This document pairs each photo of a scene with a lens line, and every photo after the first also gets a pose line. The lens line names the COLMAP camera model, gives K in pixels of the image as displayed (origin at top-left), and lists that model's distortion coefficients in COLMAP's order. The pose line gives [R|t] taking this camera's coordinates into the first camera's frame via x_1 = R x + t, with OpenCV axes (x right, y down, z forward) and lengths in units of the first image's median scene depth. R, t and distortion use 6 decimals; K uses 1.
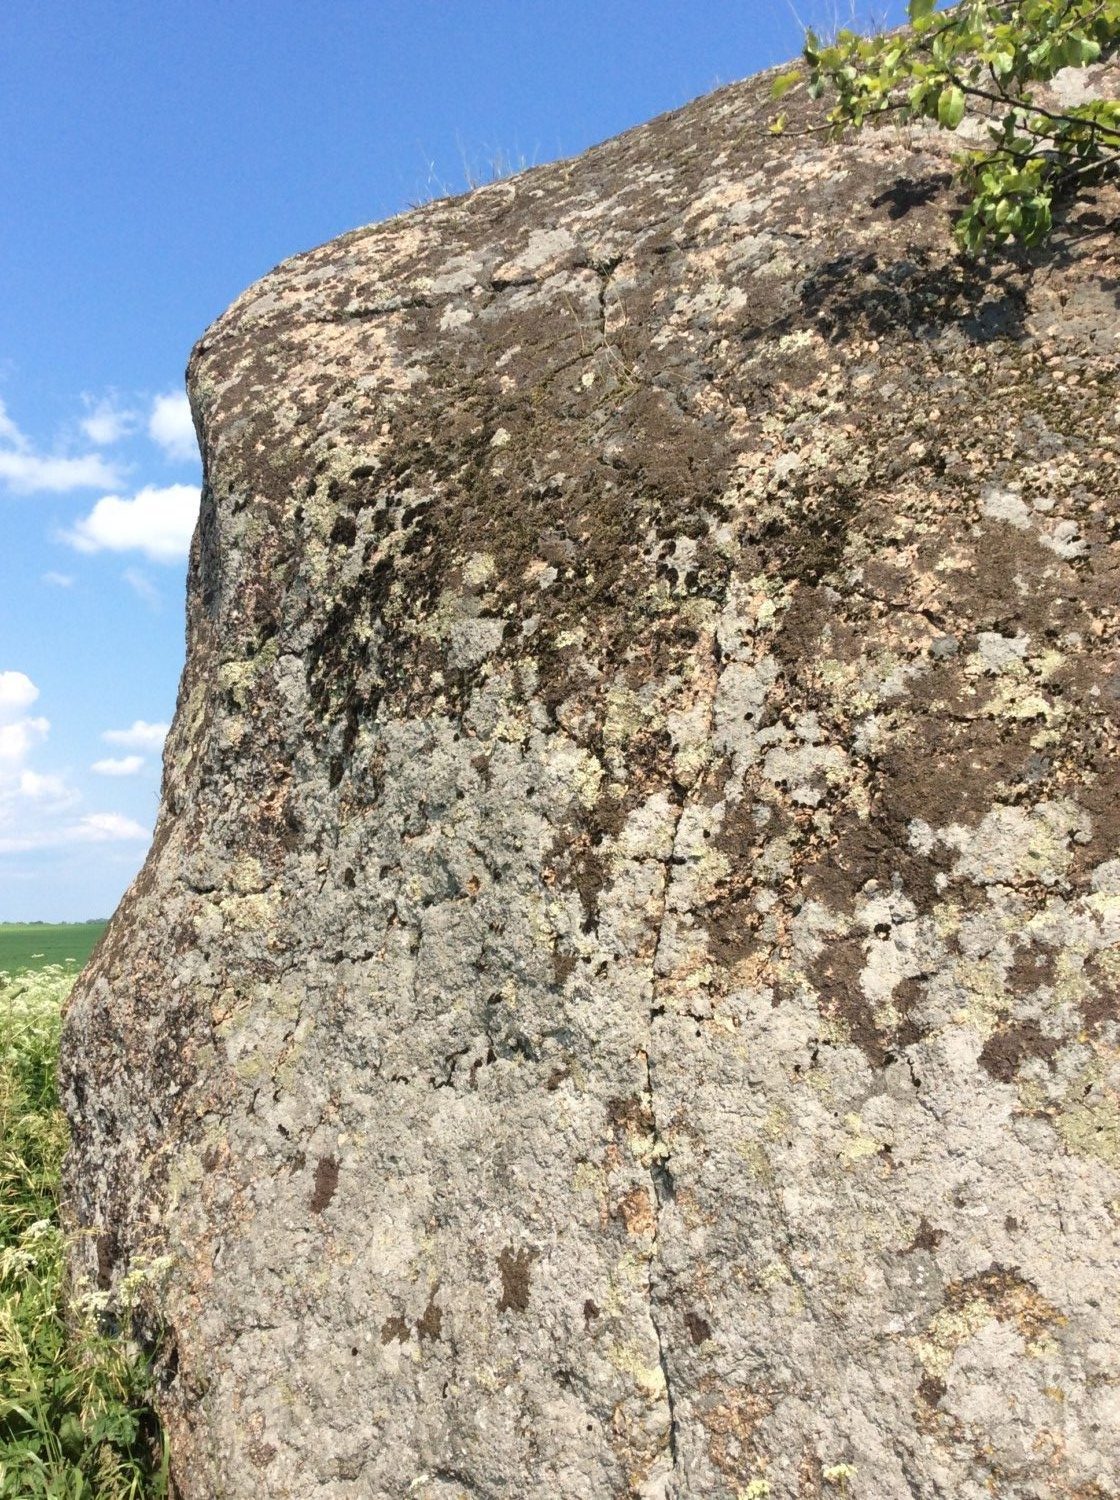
lens RADIAL K [[1405.9, 0, 519.3], [0, 1405.9, 749.9], [0, 0, 1]] dist [0.151133, -0.326318]
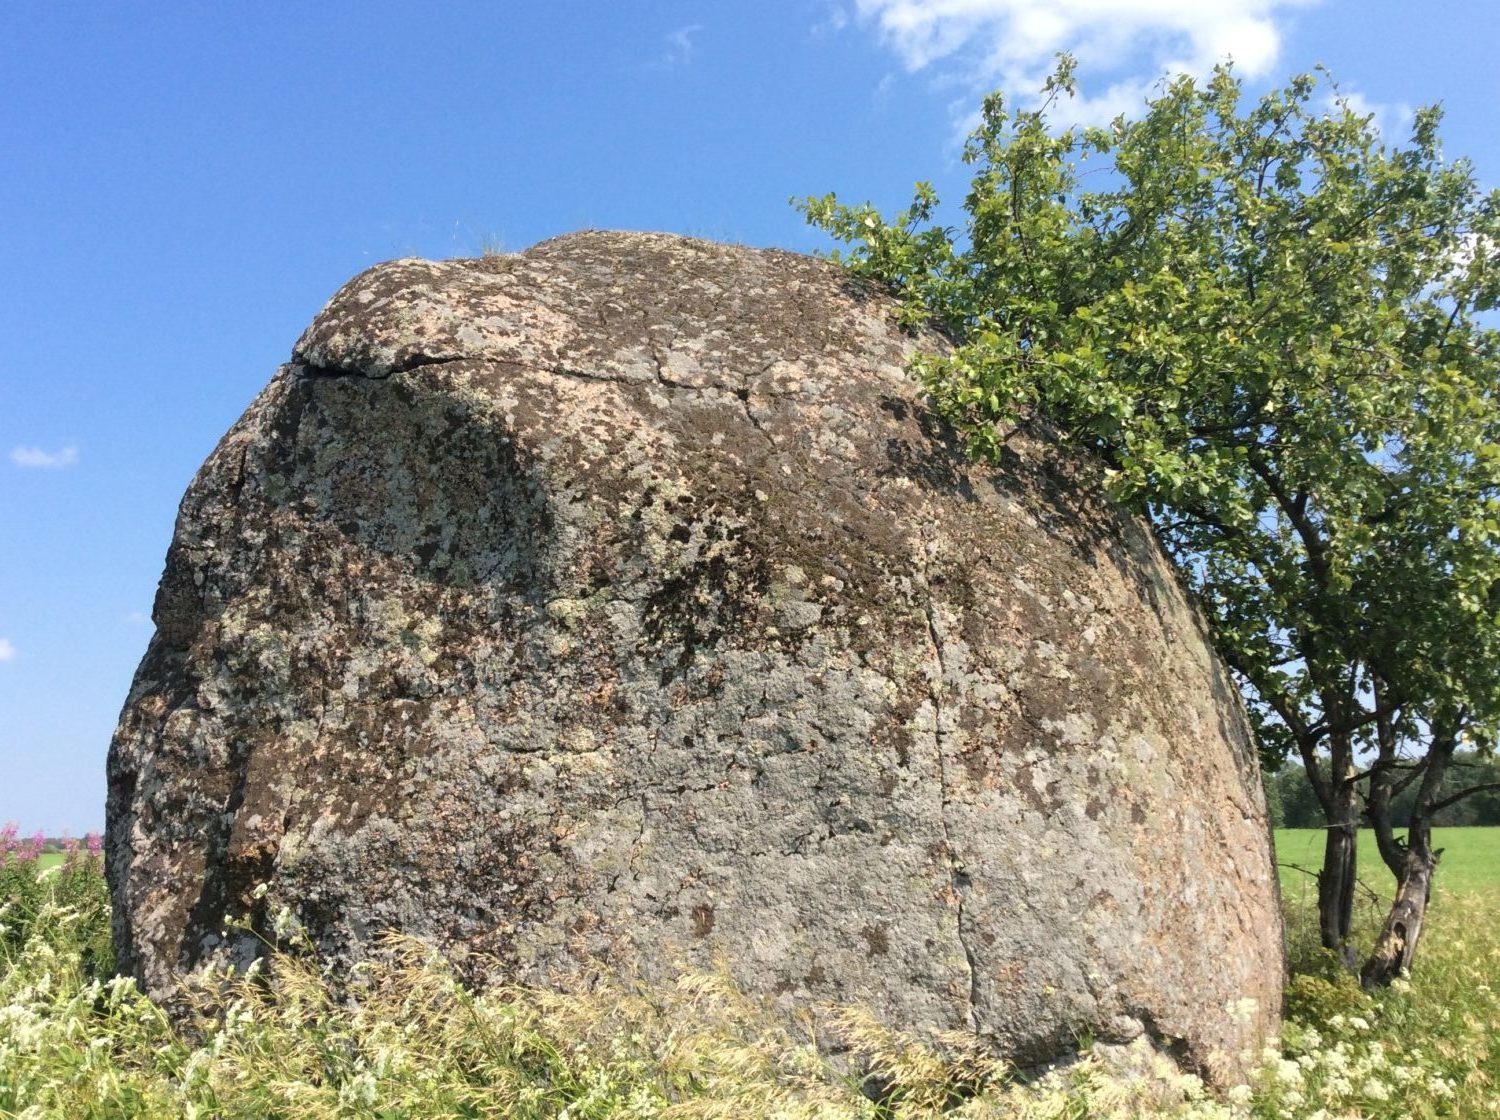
lens RADIAL K [[1364.2, 0, 762.3], [0, 1364.2, 553.3], [0, 0, 1]] dist [0.171255, -0.390181]
pose [[0.669640, 0.121567, 0.732669, -1.422467], [-0.063498, 0.992272, -0.106605, 0.040597], [-0.739966, 0.024864, 0.672184, -0.185345]]
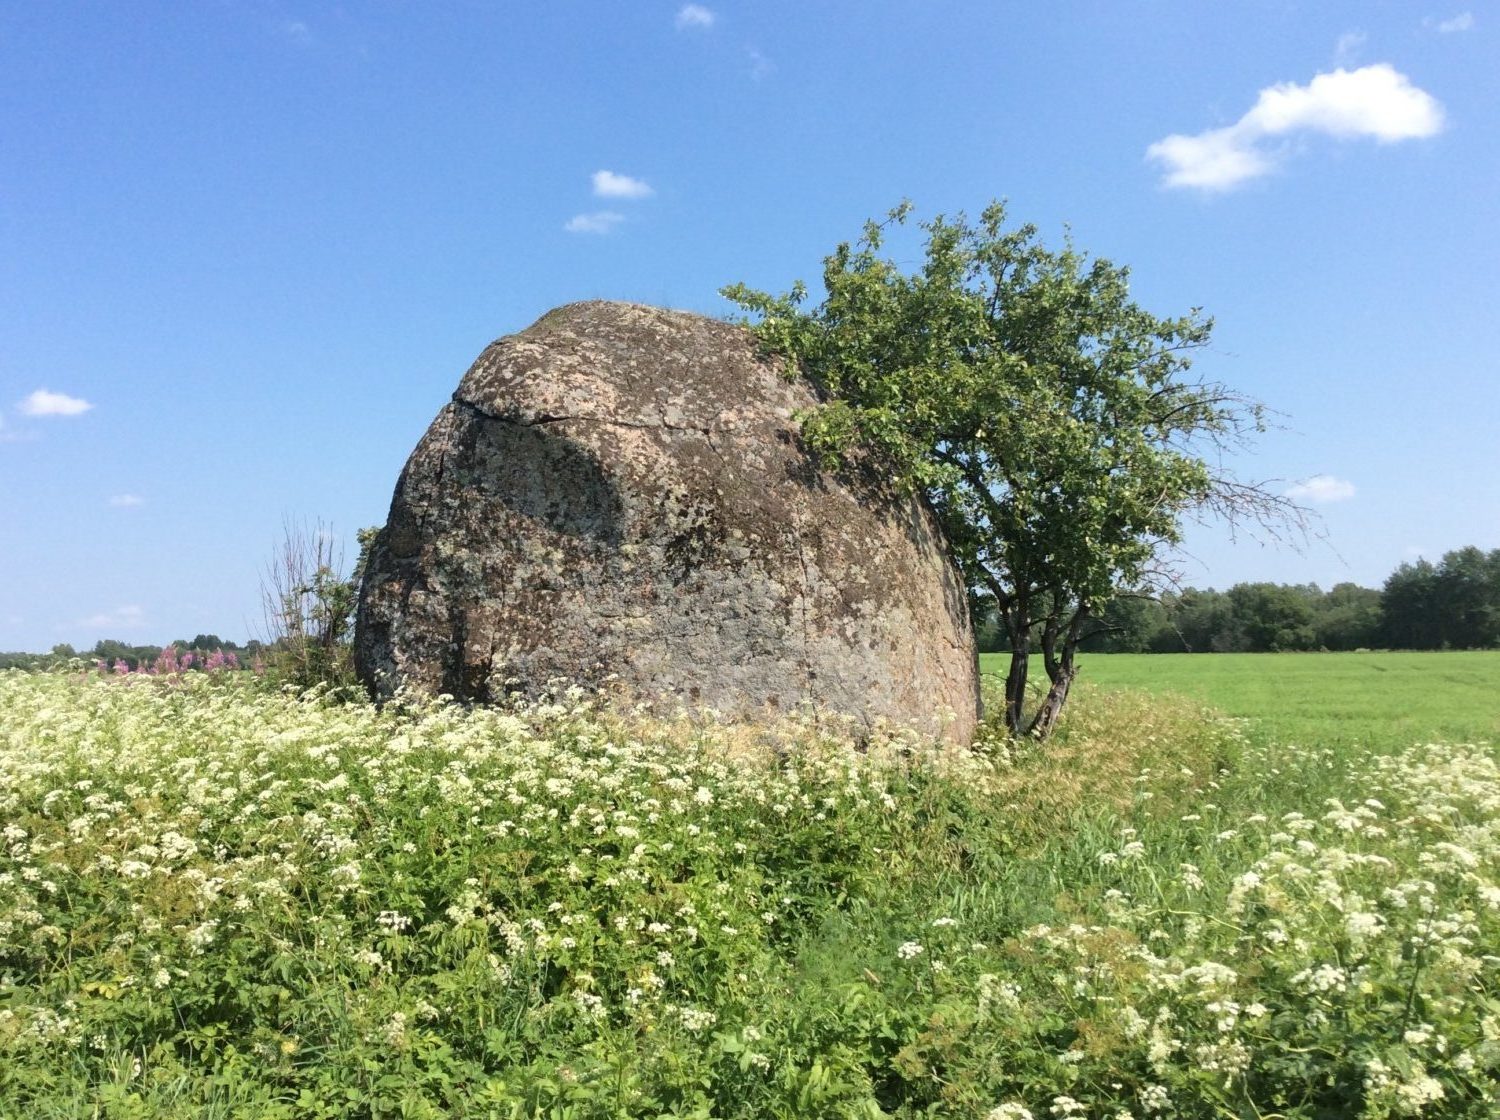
lens RADIAL K [[1379.9, 0, 752.8], [0, 1379.9, 545.3], [0, 0, 1]] dist [0.134494, -0.281670]
pose [[0.578780, 0.041713, 0.814416, -3.175221], [-0.078415, 0.996910, 0.004667, -0.120358], [-0.811705, -0.066564, 0.580262, -1.265884]]
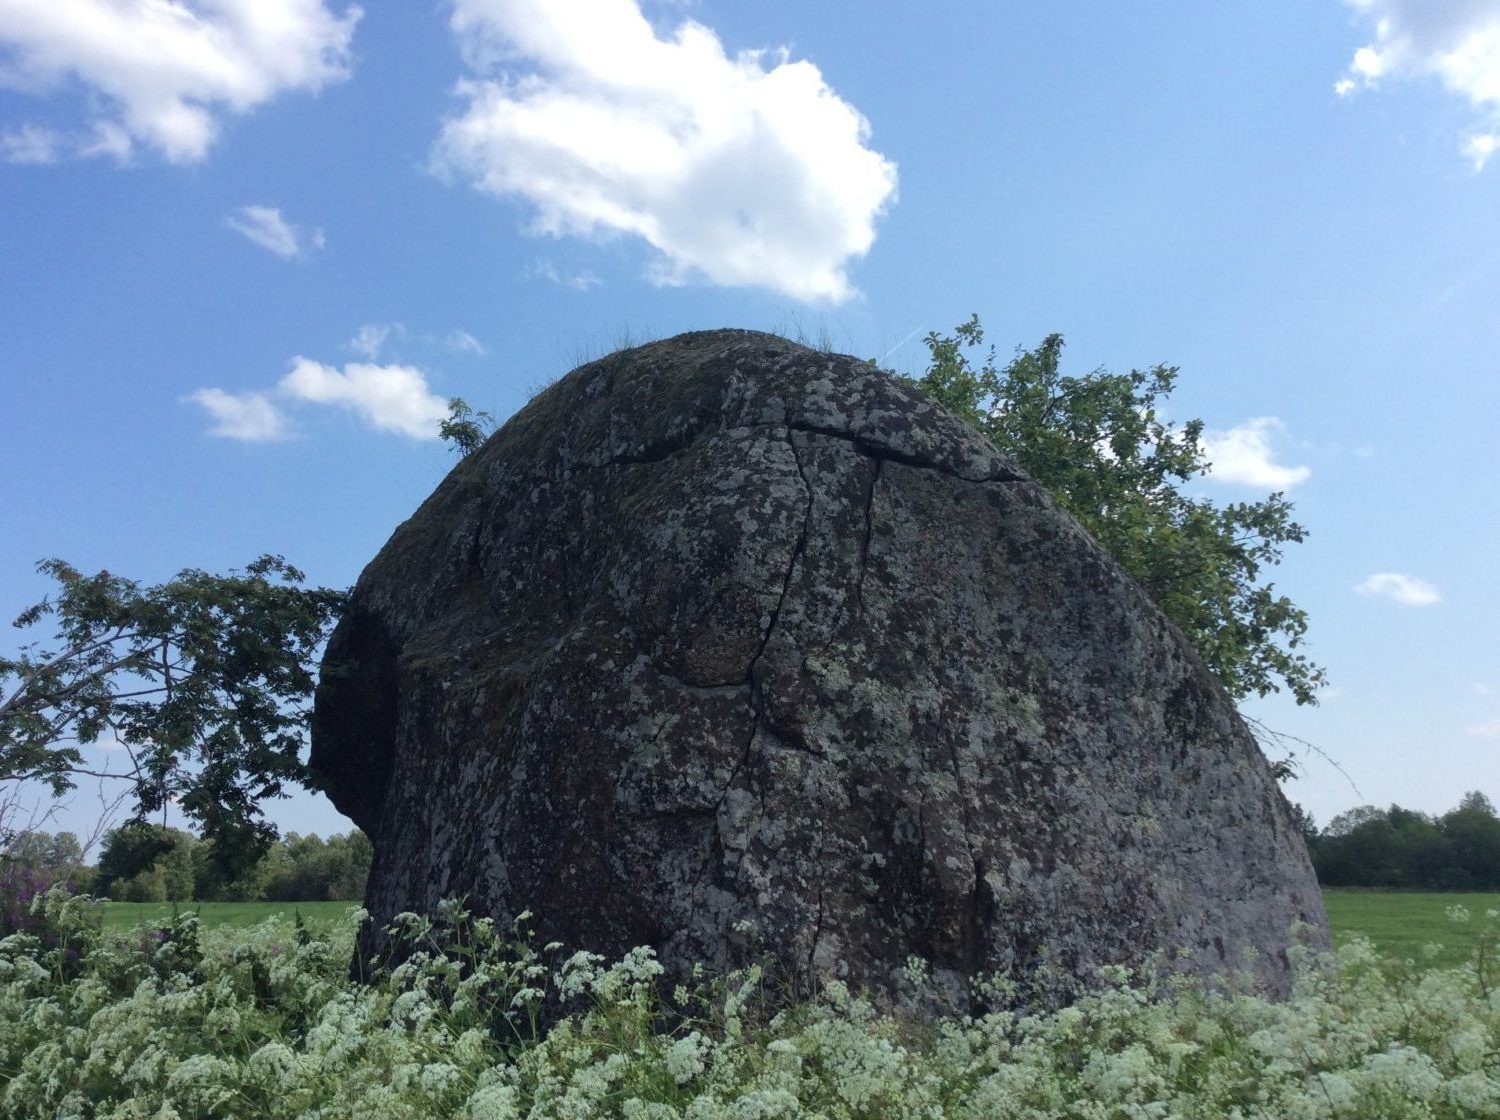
lens RADIAL K [[1364.2, 0, 762.3], [0, 1364.2, 553.3], [0, 0, 1]] dist [0.171255, -0.390181]
pose [[-0.032213, 0.223855, 0.974090, -2.571387], [-0.114420, 0.967363, -0.226092, 0.292251], [-0.992910, -0.118738, -0.005548, 1.915620]]
